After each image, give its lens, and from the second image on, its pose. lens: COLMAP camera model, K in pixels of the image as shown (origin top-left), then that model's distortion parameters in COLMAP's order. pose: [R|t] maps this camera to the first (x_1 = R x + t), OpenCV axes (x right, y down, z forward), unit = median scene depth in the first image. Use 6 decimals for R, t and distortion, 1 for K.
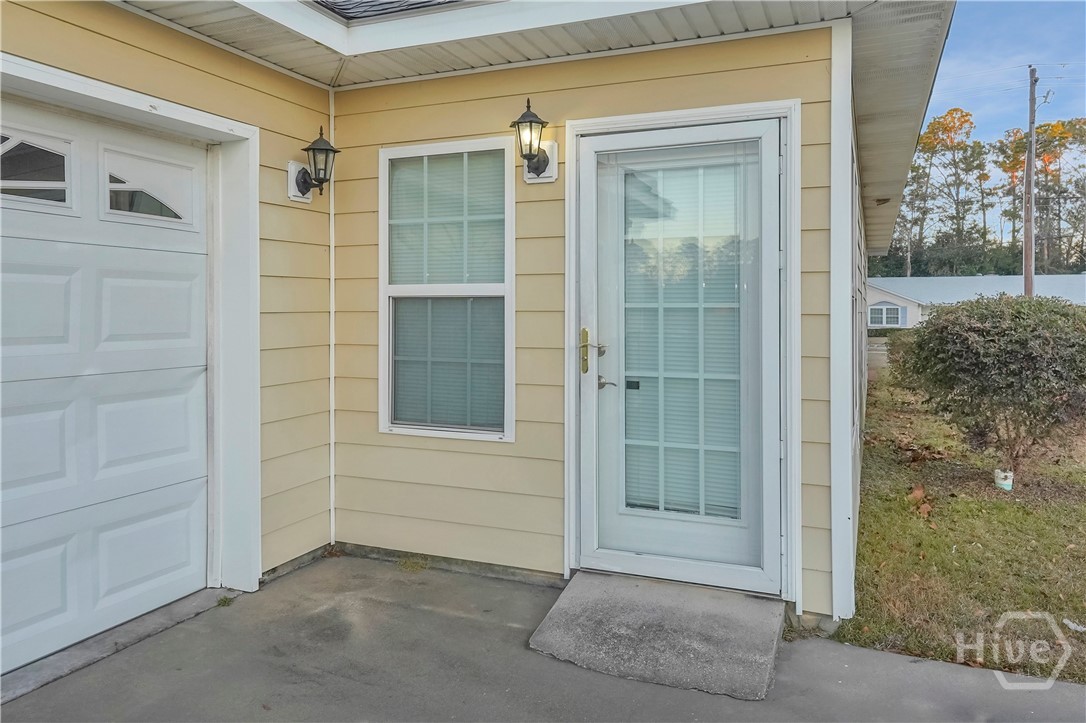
lens RADIAL K [[783.2, 0, 549.3], [0, 783.2, 306.4], [0, 0, 1]] dist [0.019147, 0.009356]
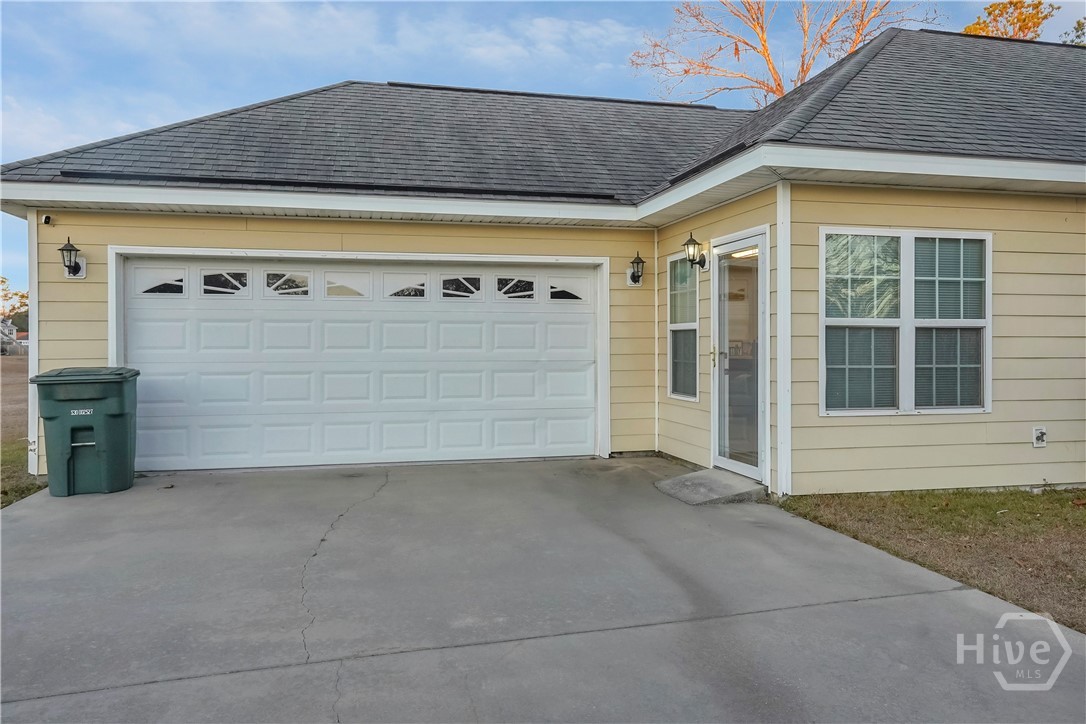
lens RADIAL K [[783.2, 0, 540.7], [0, 783.2, 345.3], [0, 0, 1]] dist [0.019147, 0.009356]
pose [[0.590673, 0.000675, -0.806911, 1.360826], [0.004803, 0.999979, 0.004352, 0.018328], [0.806897, -0.006446, 0.590657, -0.512226]]
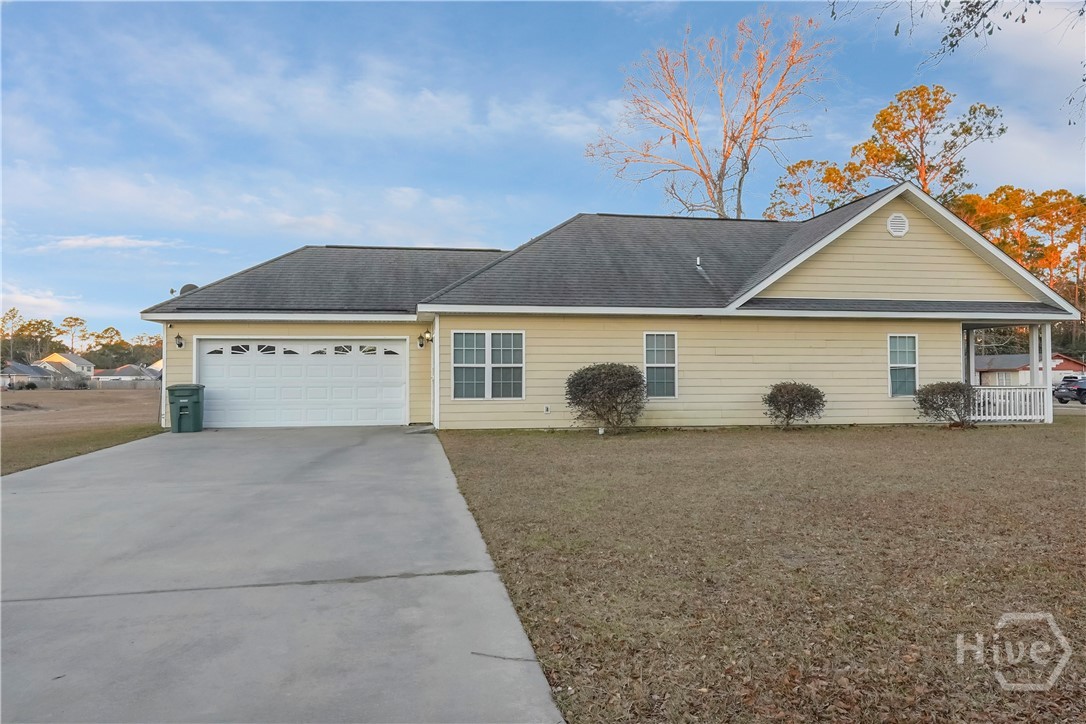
lens RADIAL K [[783.2, 0, 549.7], [0, 783.2, 360.1], [0, 0, 1]] dist [0.019147, 0.009356]
pose [[0.545866, -0.022565, -0.837568, 4.446541], [0.008363, 0.999734, -0.021483, 0.049341], [0.837831, 0.004722, 0.545910, -1.033314]]
